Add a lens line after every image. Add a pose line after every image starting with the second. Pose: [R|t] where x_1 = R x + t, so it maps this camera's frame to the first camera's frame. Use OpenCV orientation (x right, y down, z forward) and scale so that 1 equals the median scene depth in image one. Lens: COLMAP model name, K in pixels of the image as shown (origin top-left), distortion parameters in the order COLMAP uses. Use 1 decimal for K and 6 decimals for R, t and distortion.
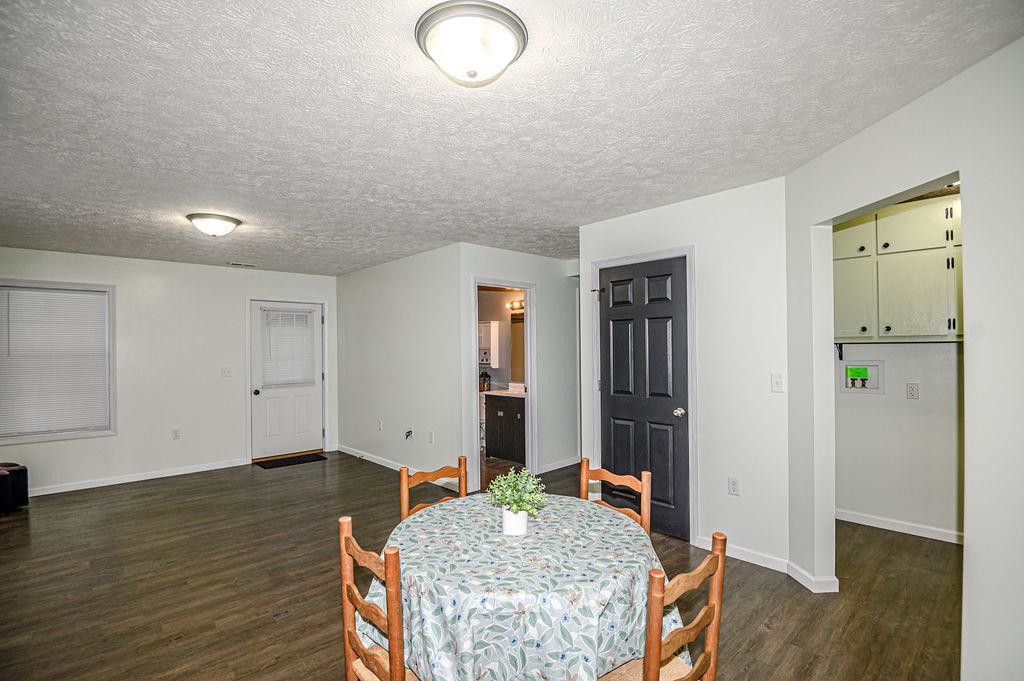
lens RADIAL K [[483.5, 0, 513.9], [0, 483.5, 347.7], [0, 0, 1]] dist [-0.024738, -0.000938]
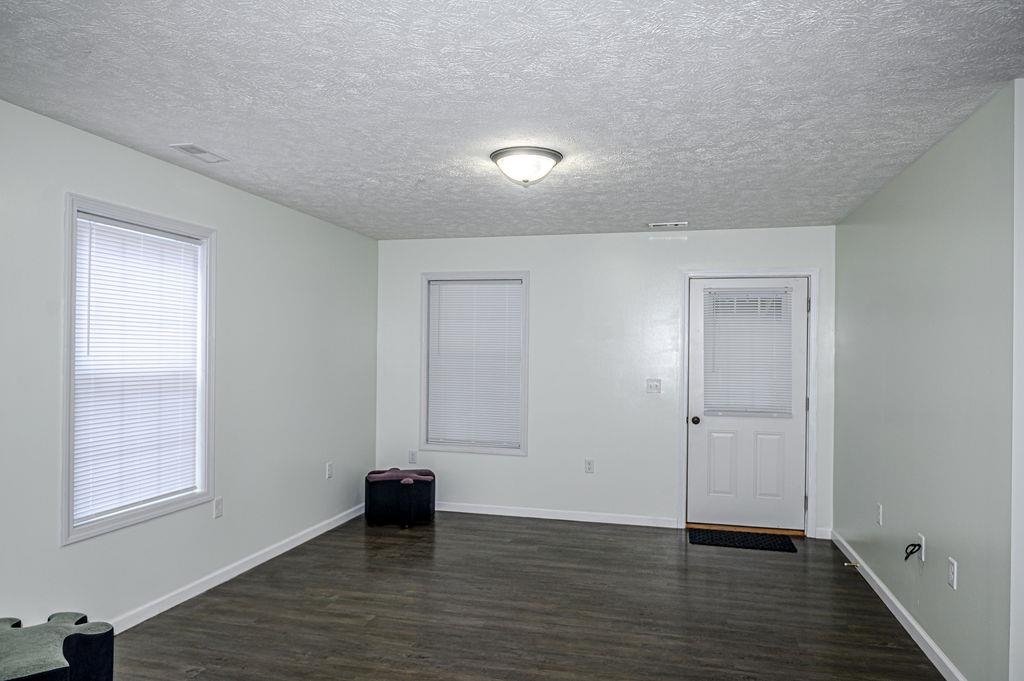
lens RADIAL K [[665.7, 0, 512.0], [0, 665.7, 340.5], [0, 0, 1]] dist [-0.003553, -0.000500]
pose [[0.534303, 0.003207, -0.845287, 0.107182], [-0.016619, 0.999839, -0.006712, -0.004941], [0.845130, 0.017634, 0.534271, 0.367127]]
